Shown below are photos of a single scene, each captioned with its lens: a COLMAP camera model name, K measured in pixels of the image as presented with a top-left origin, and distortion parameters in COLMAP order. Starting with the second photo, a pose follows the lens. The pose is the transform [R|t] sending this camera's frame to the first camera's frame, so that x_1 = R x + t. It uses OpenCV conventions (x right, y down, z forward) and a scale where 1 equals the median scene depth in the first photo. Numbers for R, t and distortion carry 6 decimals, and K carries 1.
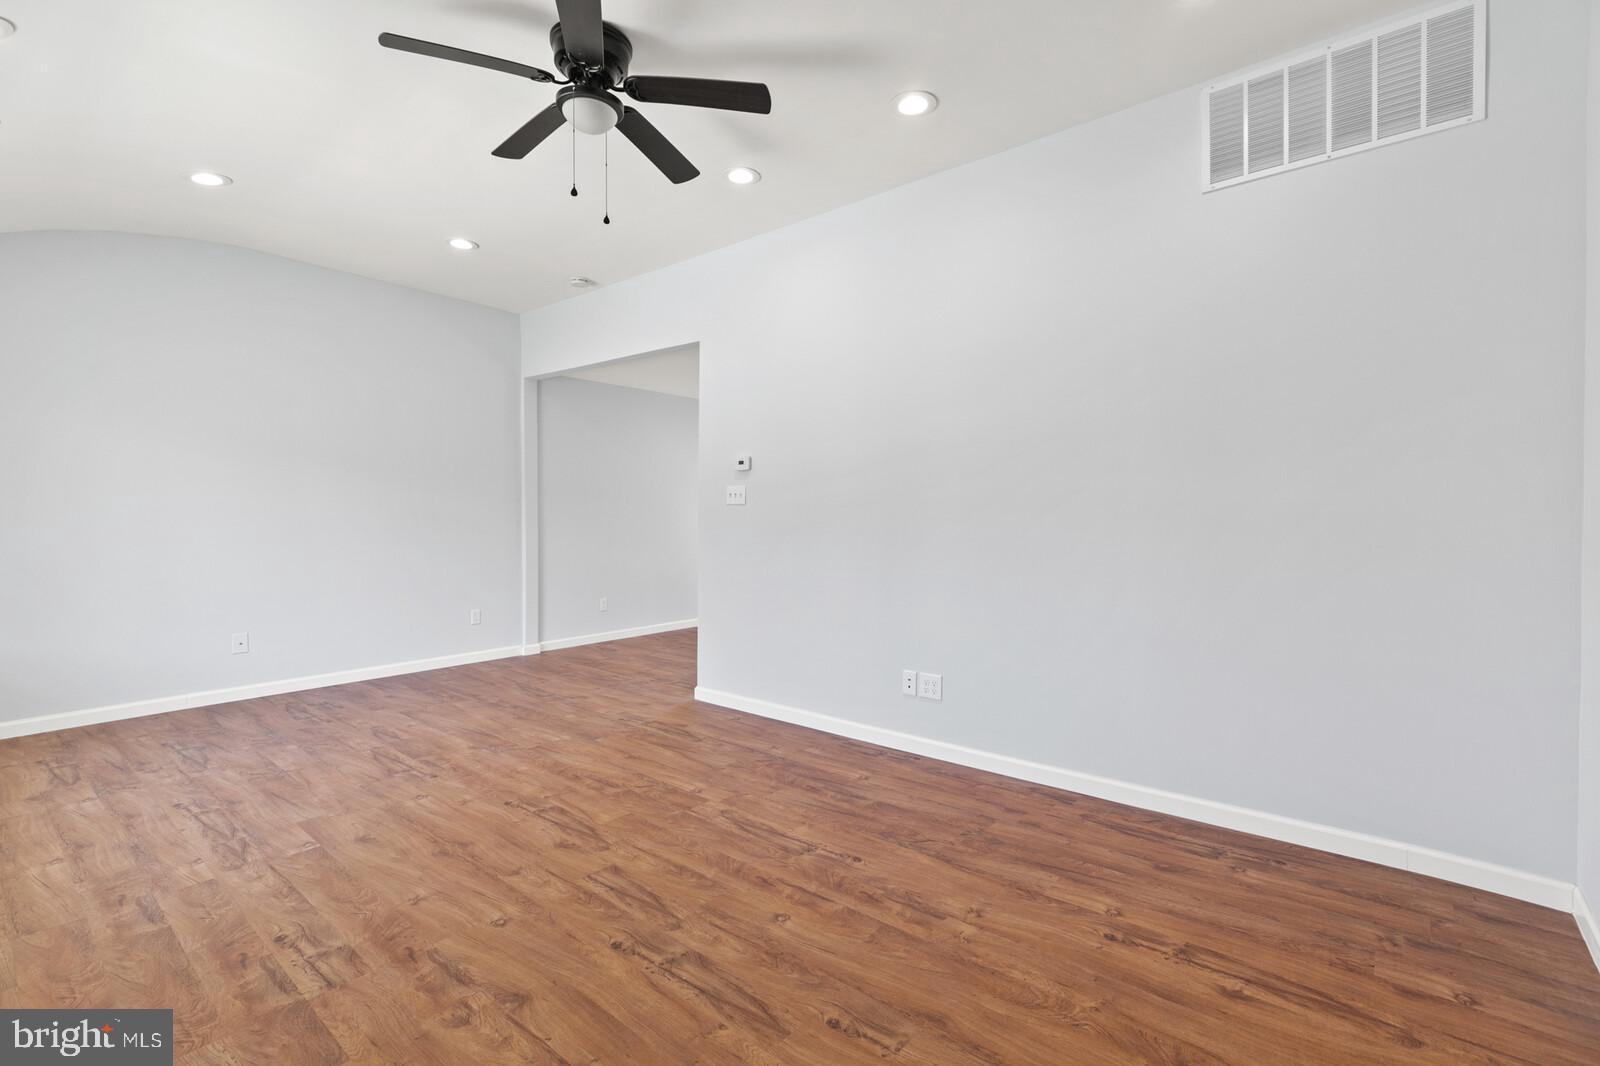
lens RADIAL K [[712.8, 0, 802.9], [0, 712.8, 526.9], [0, 0, 1]] dist [0.001779, 0.000711]
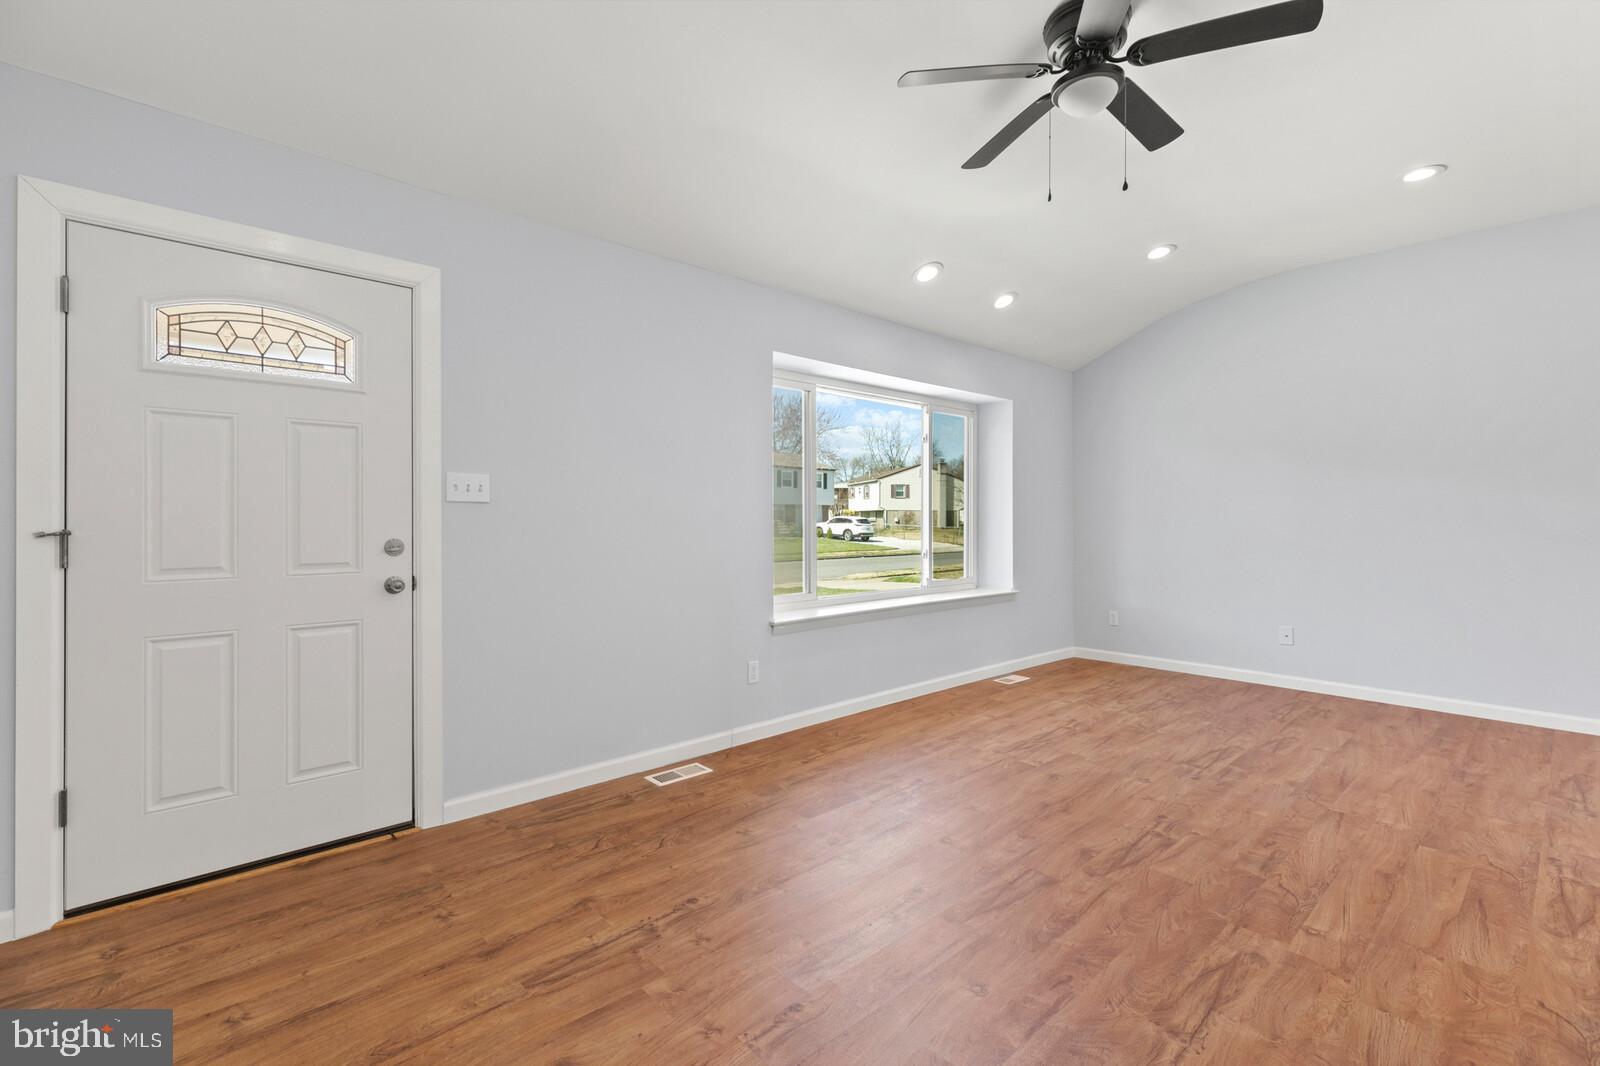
lens RADIAL K [[712.8, 0, 801.8], [0, 712.8, 525.4], [0, 0, 1]] dist [0.001779, 0.000711]
pose [[-0.142147, 0.009232, -0.989803, 0.651736], [-0.018520, 0.999757, 0.011985, -0.006738], [0.989672, 0.020035, -0.141941, 0.705793]]
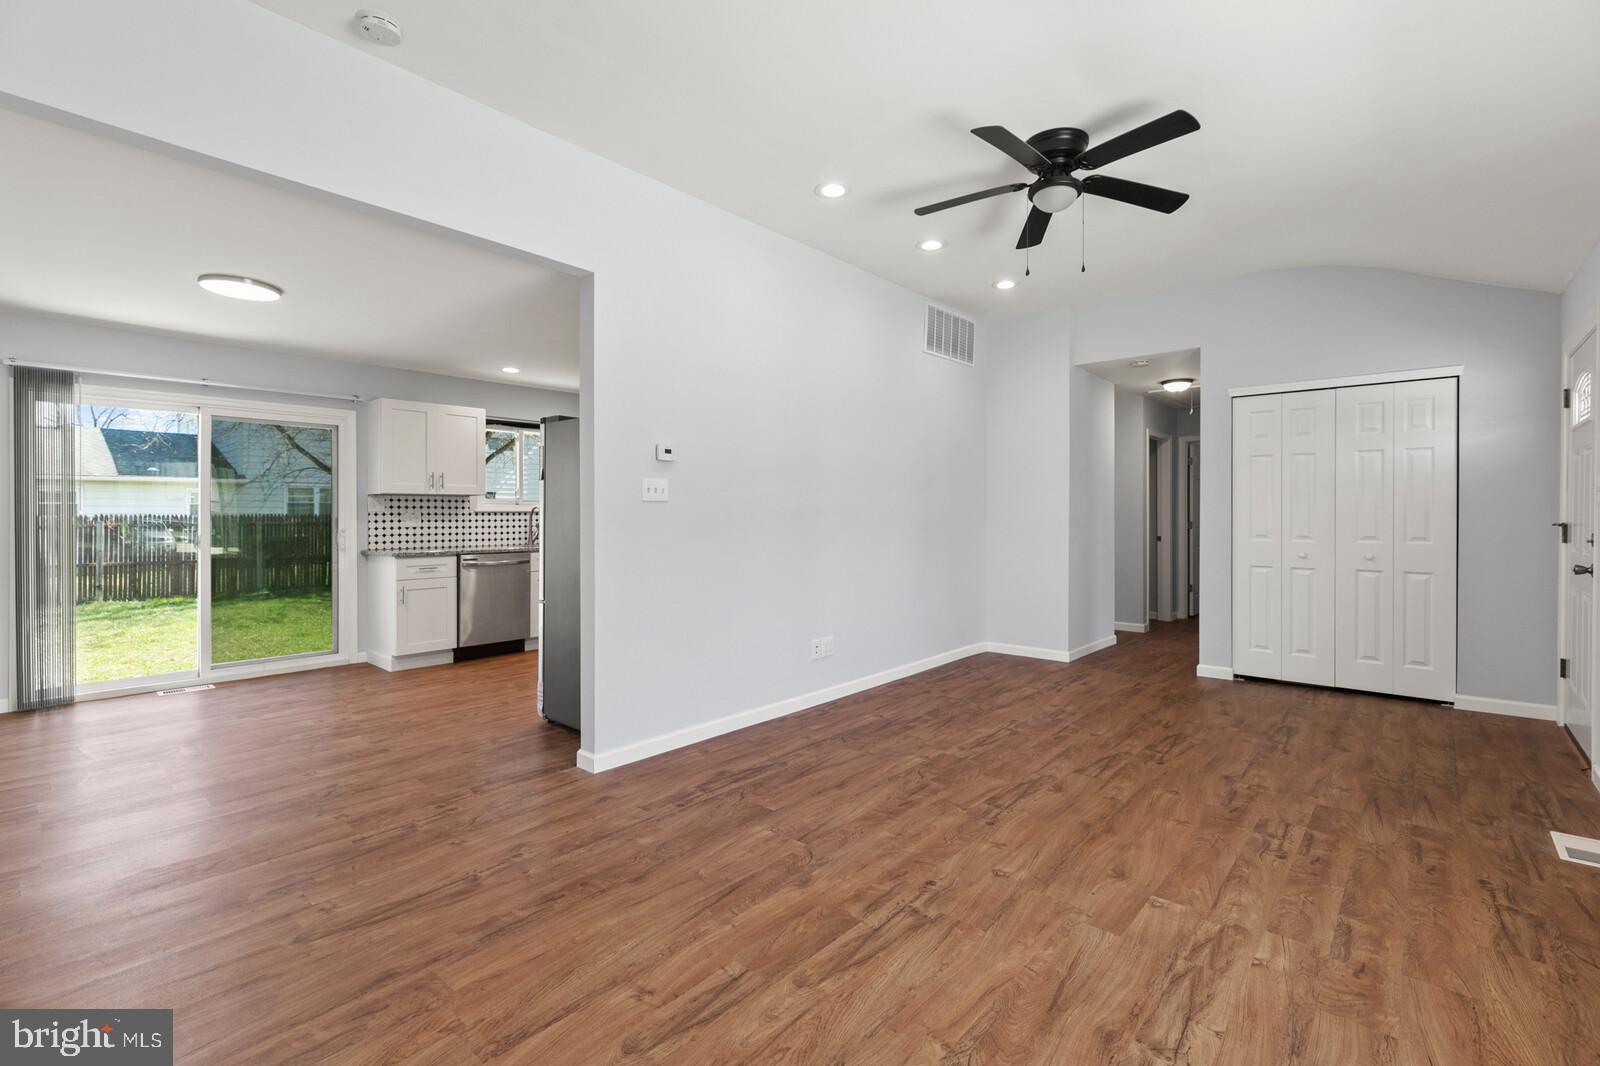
lens RADIAL K [[712.8, 0, 806.4], [0, 712.8, 520.3], [0, 0, 1]] dist [0.001779, 0.000711]
pose [[0.028150, -0.007243, 0.999577, -1.464390], [0.018413, 0.999808, 0.006726, -0.020085], [-0.999434, 0.018216, 0.028278, 1.310841]]
